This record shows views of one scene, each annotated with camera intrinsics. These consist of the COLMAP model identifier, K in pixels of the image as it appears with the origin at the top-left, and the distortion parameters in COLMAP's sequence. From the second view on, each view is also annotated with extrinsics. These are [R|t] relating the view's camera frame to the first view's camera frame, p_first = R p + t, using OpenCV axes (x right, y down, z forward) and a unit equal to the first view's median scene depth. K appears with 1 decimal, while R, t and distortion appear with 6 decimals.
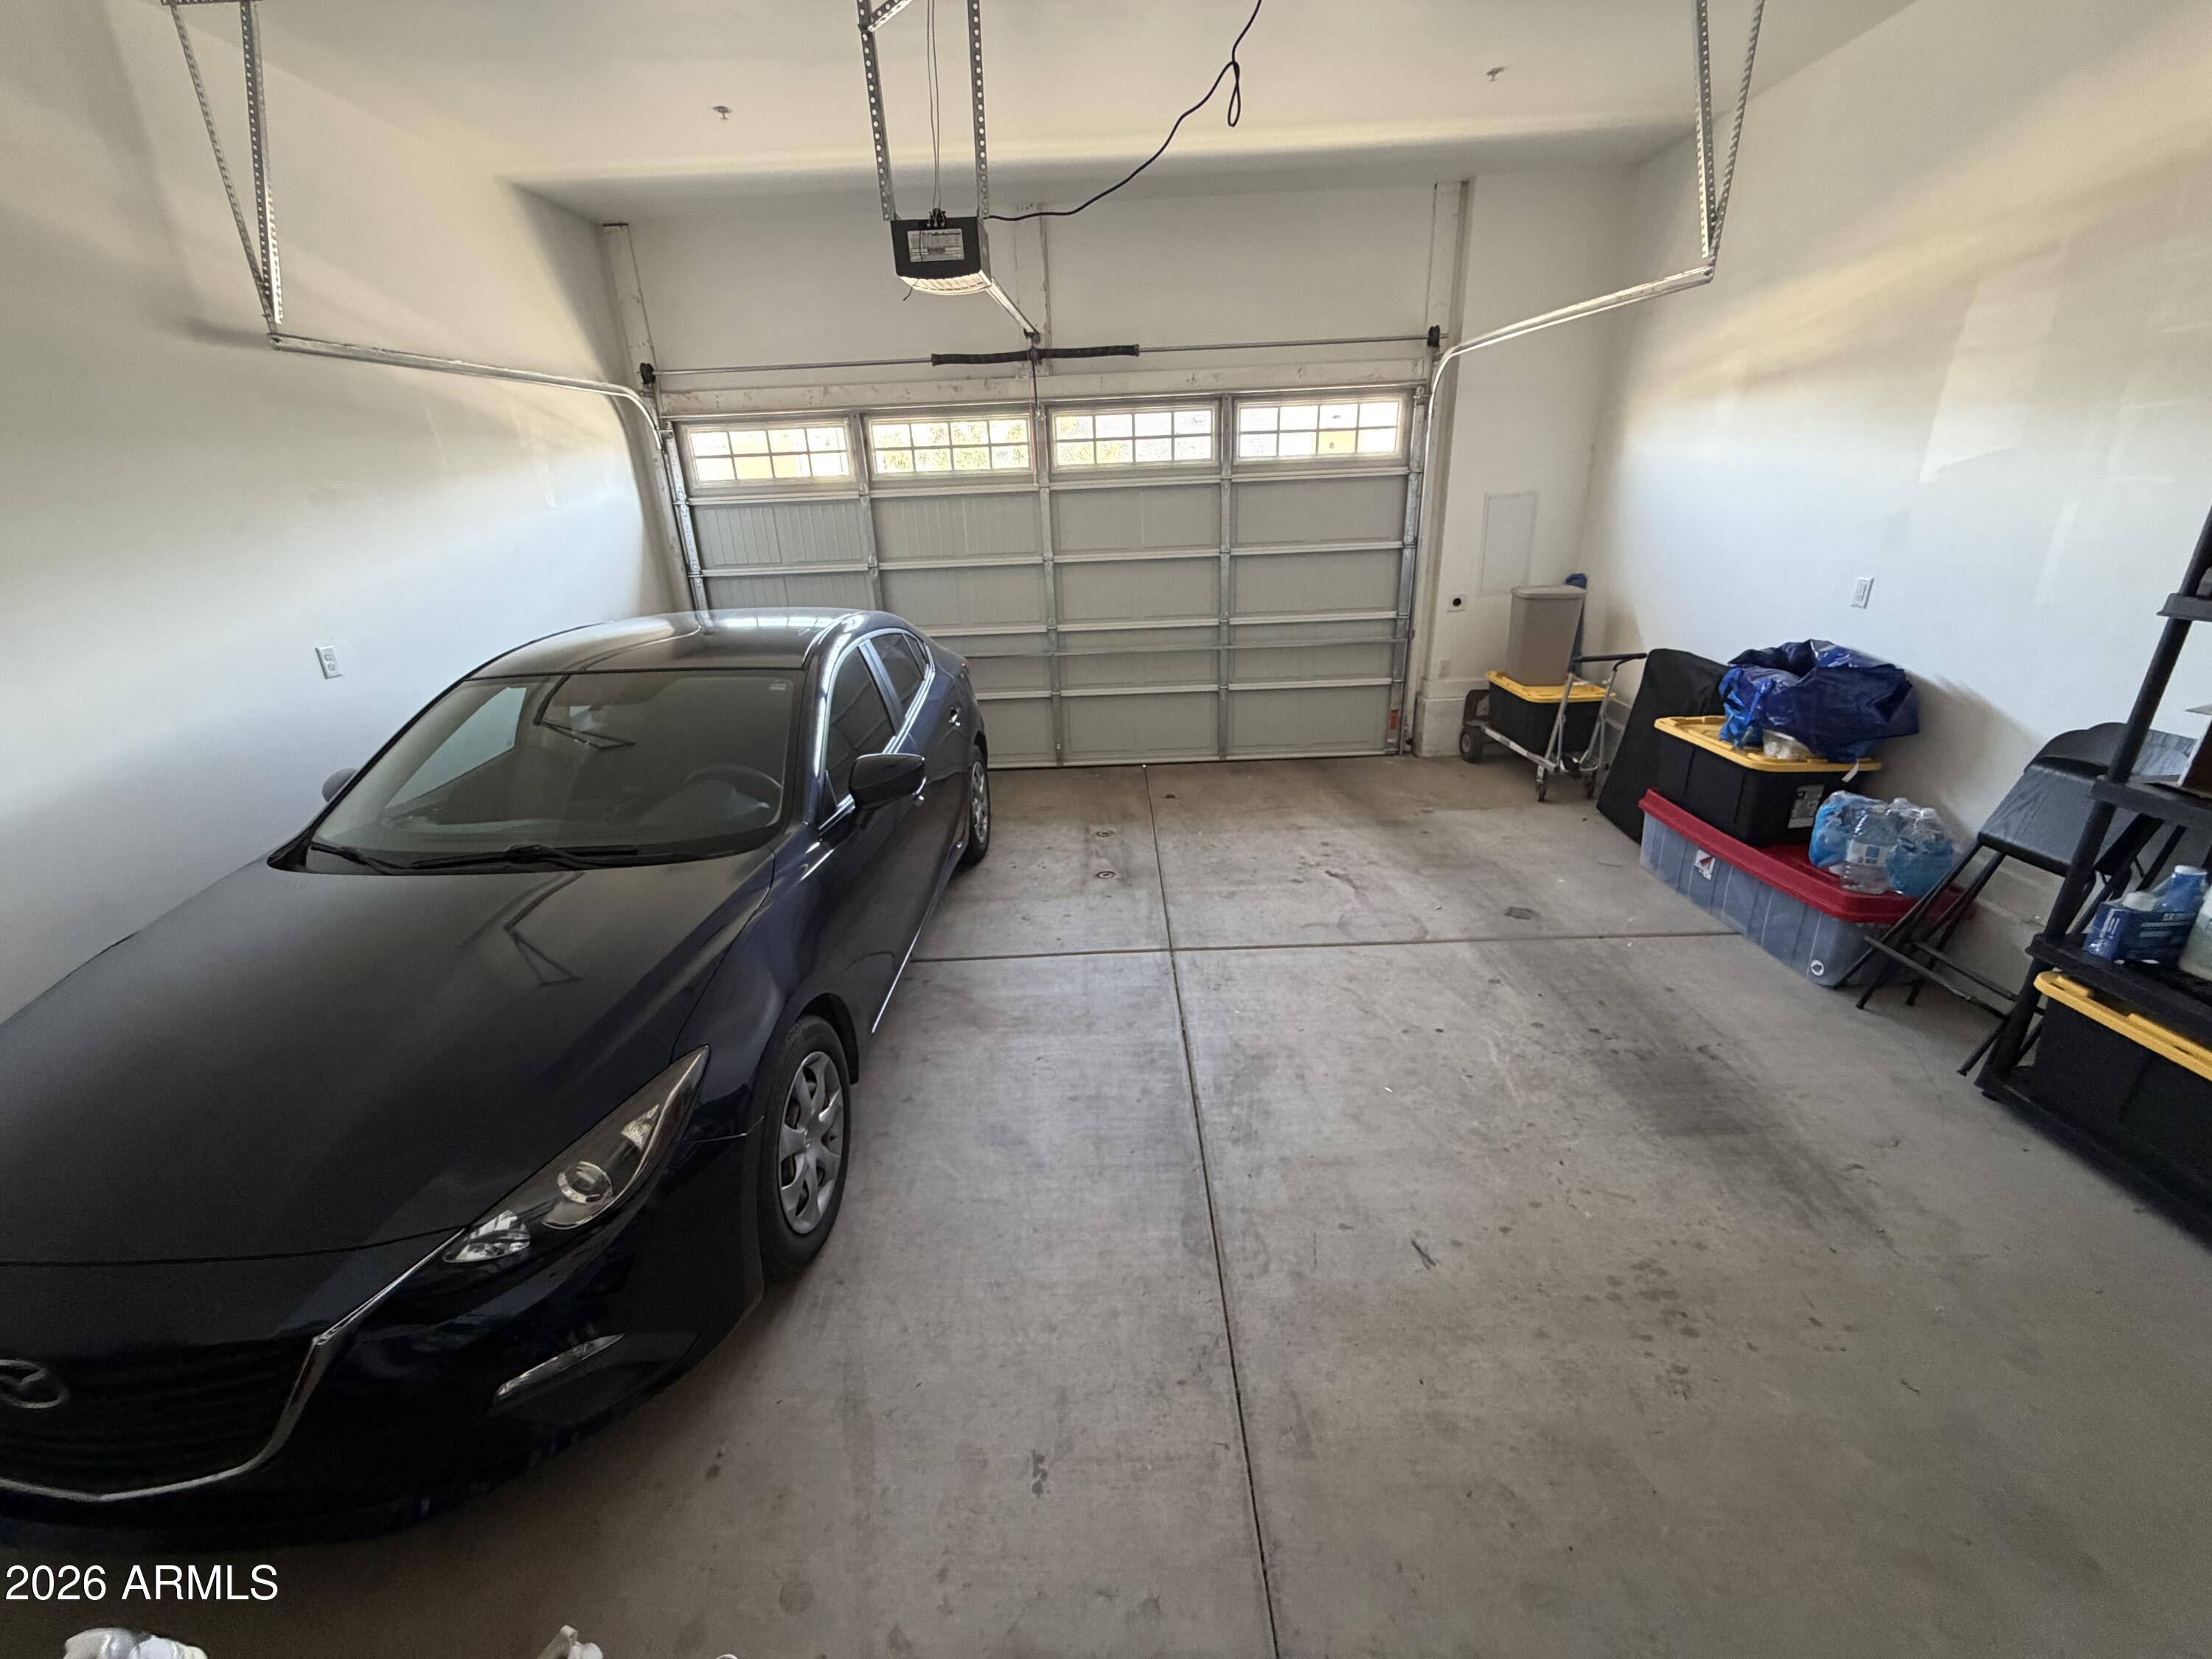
lens RADIAL K [[881.8, 0, 1104.7], [0, 881.8, 828.2], [0, 0, 1]] dist [-0.000684, 0.000063]
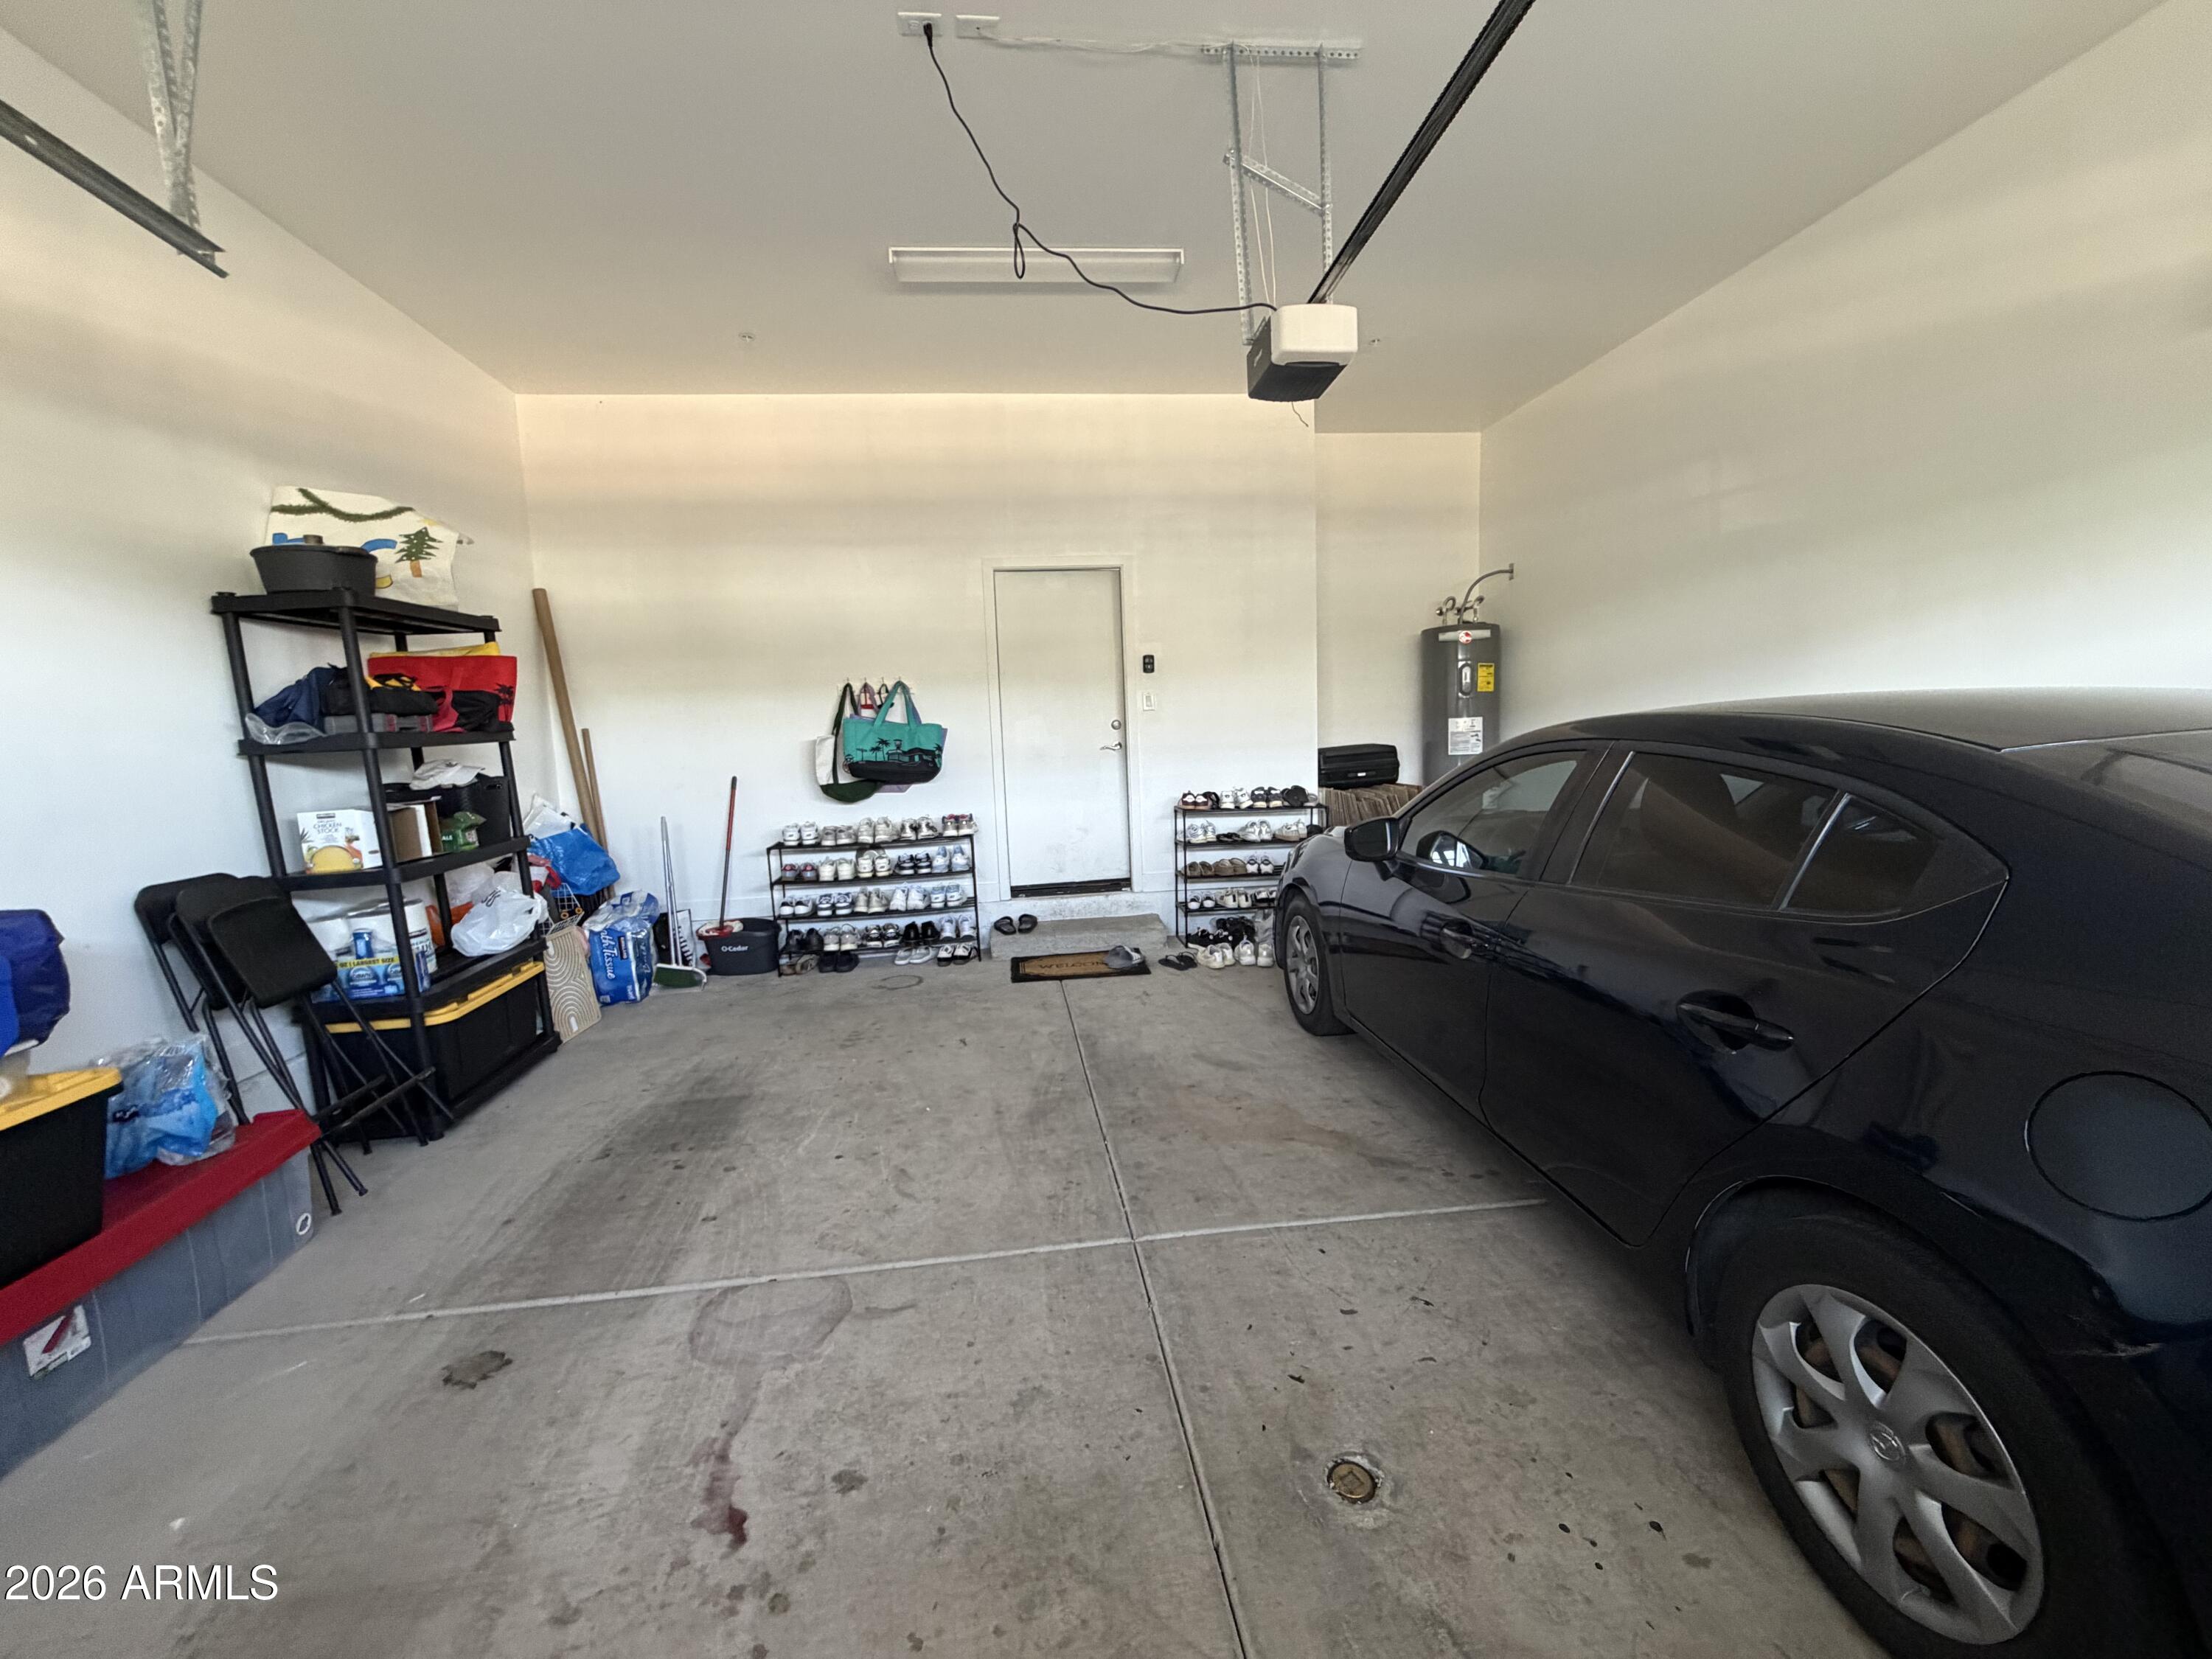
lens RADIAL K [[881.8, 0, 1101.1], [0, 881.8, 837.4], [0, 0, 1]] dist [-0.000684, 0.000063]
pose [[-0.988881, 0.095700, -0.113823, 0.158155], [0.030738, 0.880423, 0.473191, -0.467683], [0.145496, 0.464431, -0.873576, 1.548894]]
